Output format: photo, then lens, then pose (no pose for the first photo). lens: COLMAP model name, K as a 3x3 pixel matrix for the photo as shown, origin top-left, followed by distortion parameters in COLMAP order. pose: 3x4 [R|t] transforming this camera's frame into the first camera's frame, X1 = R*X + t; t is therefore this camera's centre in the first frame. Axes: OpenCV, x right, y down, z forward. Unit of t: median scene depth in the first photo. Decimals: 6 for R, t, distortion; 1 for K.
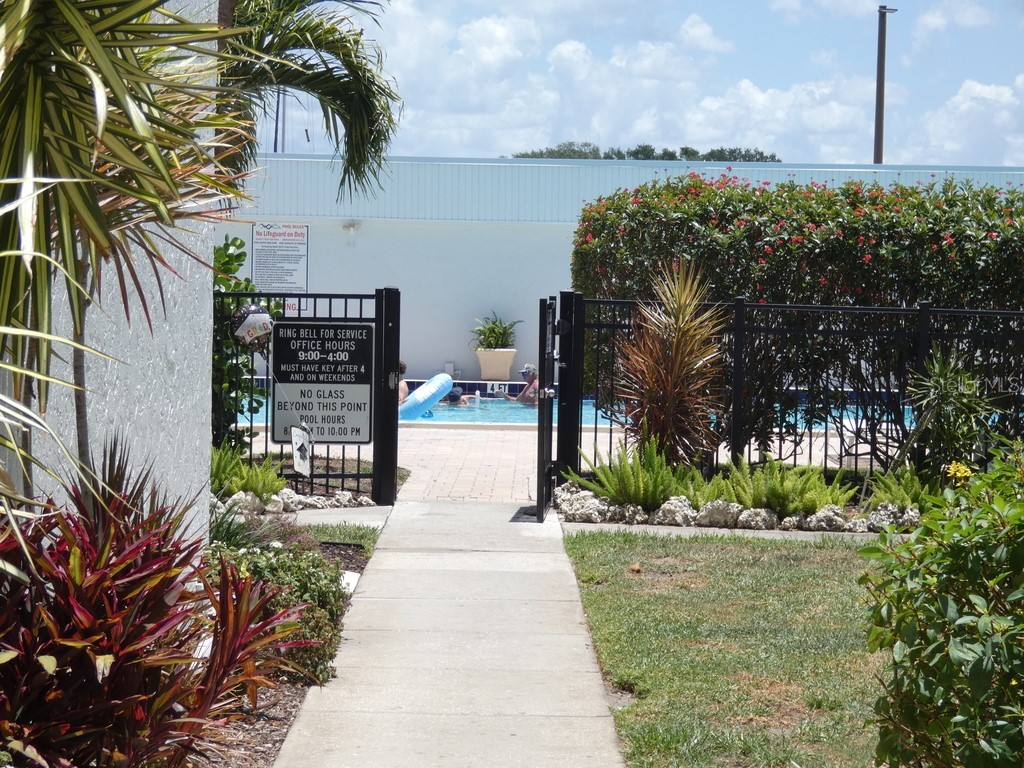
lens RADIAL K [[2612.6, 0, 522.4], [0, 2612.6, 384.4], [0, 0, 1]] dist [0.277954, 0.000000]
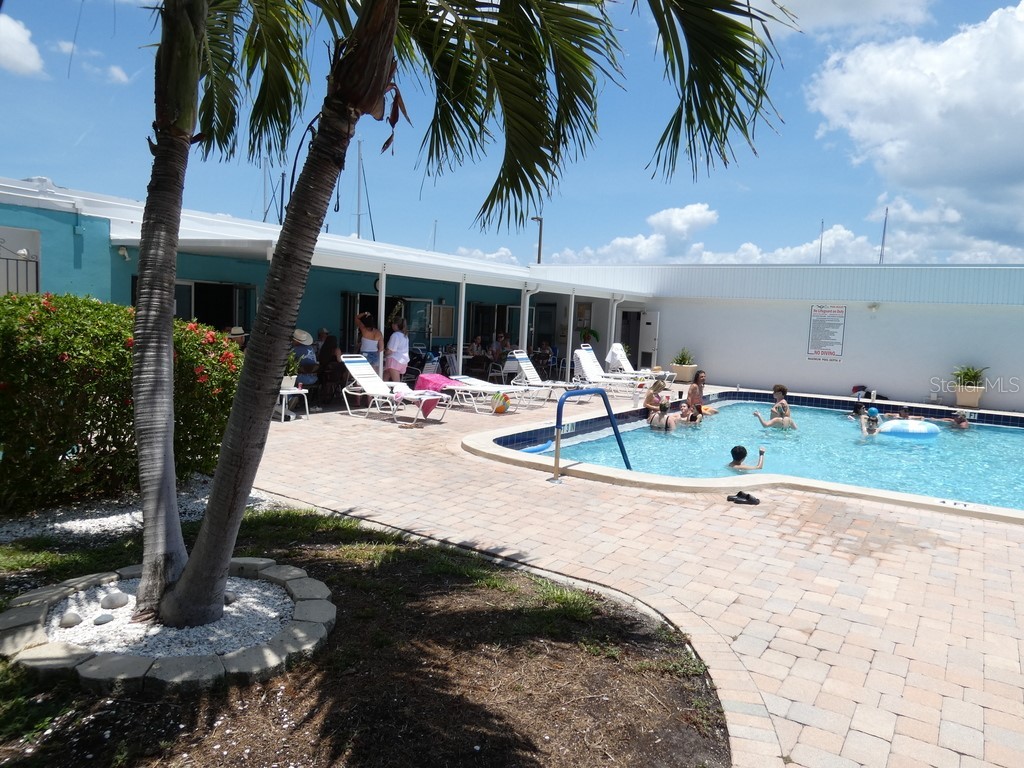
lens RADIAL K [[685.7, 0, 522.6], [0, 685.7, 379.4], [0, 0, 1]] dist [-0.035454, -0.009147]
pose [[0.830964, 0.059086, -0.553179, -0.018330], [-0.047418, 0.998248, 0.035396, -0.037956], [0.554301, -0.003182, 0.832310, 1.038113]]
